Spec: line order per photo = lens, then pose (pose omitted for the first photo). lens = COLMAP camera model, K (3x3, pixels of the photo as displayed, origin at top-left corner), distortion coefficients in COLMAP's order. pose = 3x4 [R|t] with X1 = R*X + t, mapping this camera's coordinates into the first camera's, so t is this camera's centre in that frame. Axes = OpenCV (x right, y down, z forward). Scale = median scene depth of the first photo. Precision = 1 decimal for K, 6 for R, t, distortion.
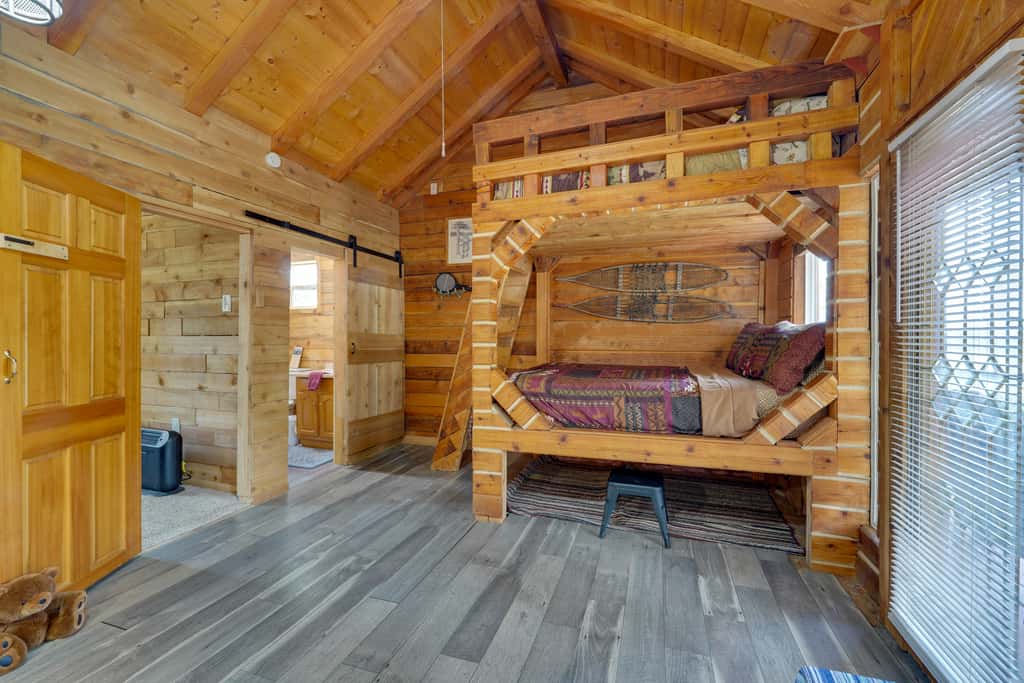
lens RADIAL K [[430.6, 0, 539.1], [0, 430.6, 336.3], [0, 0, 1]] dist [0.001636, -0.000244]
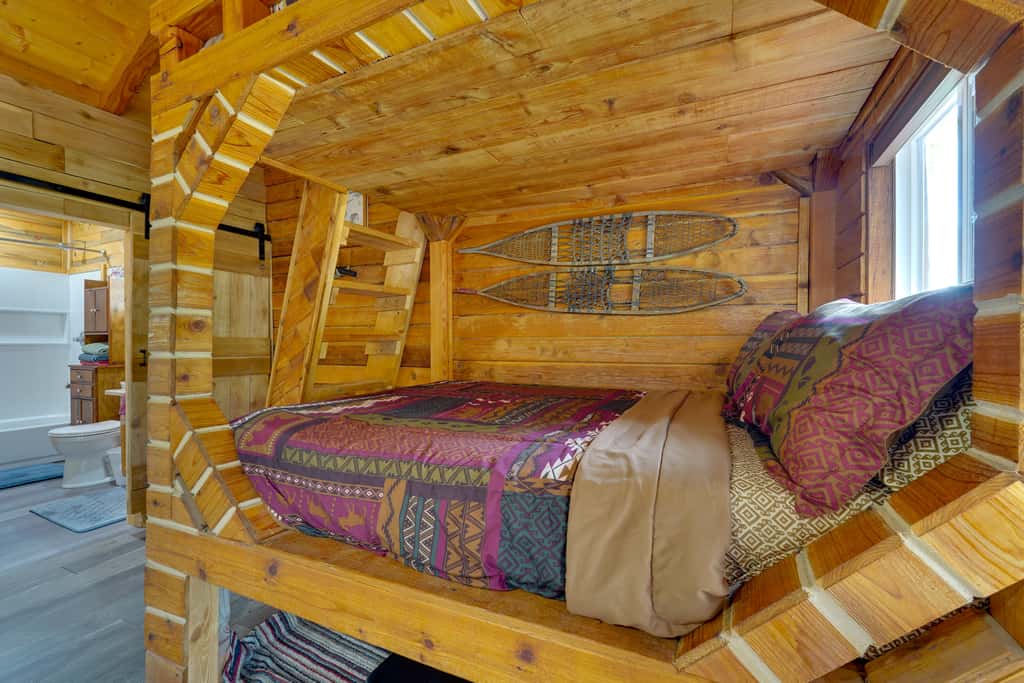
lens RADIAL K [[430.6, 0, 512.7], [0, 430.6, 340.4], [0, 0, 1]] dist [0.001636, -0.000244]
pose [[0.984931, -0.004673, -0.172887, 0.246165], [0.004436, 0.999989, -0.001760, 0.003754], [0.172894, 0.000967, 0.984940, 0.398155]]
